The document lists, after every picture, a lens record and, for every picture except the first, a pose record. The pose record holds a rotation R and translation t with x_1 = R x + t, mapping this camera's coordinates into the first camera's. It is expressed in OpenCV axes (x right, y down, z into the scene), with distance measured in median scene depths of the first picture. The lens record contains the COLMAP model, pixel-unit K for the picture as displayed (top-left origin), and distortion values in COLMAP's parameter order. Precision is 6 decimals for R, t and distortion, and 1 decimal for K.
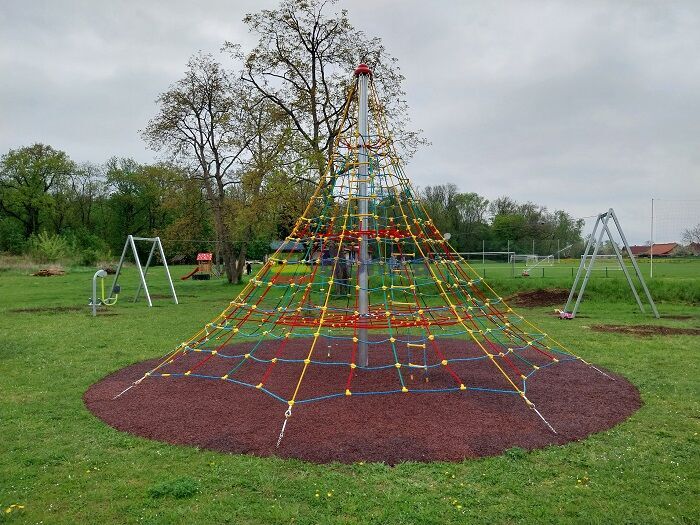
lens RADIAL K [[526.2, 0, 373.7], [0, 526.2, 261.7], [0, 0, 1]] dist [0.011322, -0.036979]
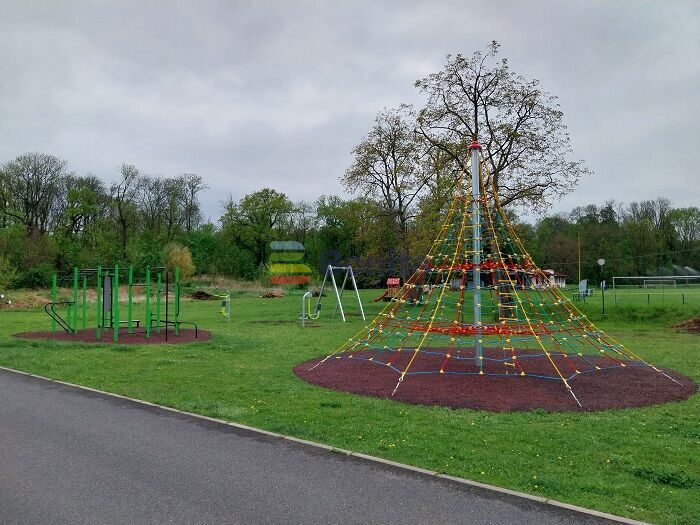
lens RADIAL K [[526.2, 0, 352.0], [0, 526.2, 263.1], [0, 0, 1]] dist [0.011322, -0.036979]
pose [[0.919330, -0.017299, -0.393108, 0.060088], [0.000305, 0.999064, -0.043252, -0.000359], [0.393488, 0.039643, 0.918474, -0.100215]]
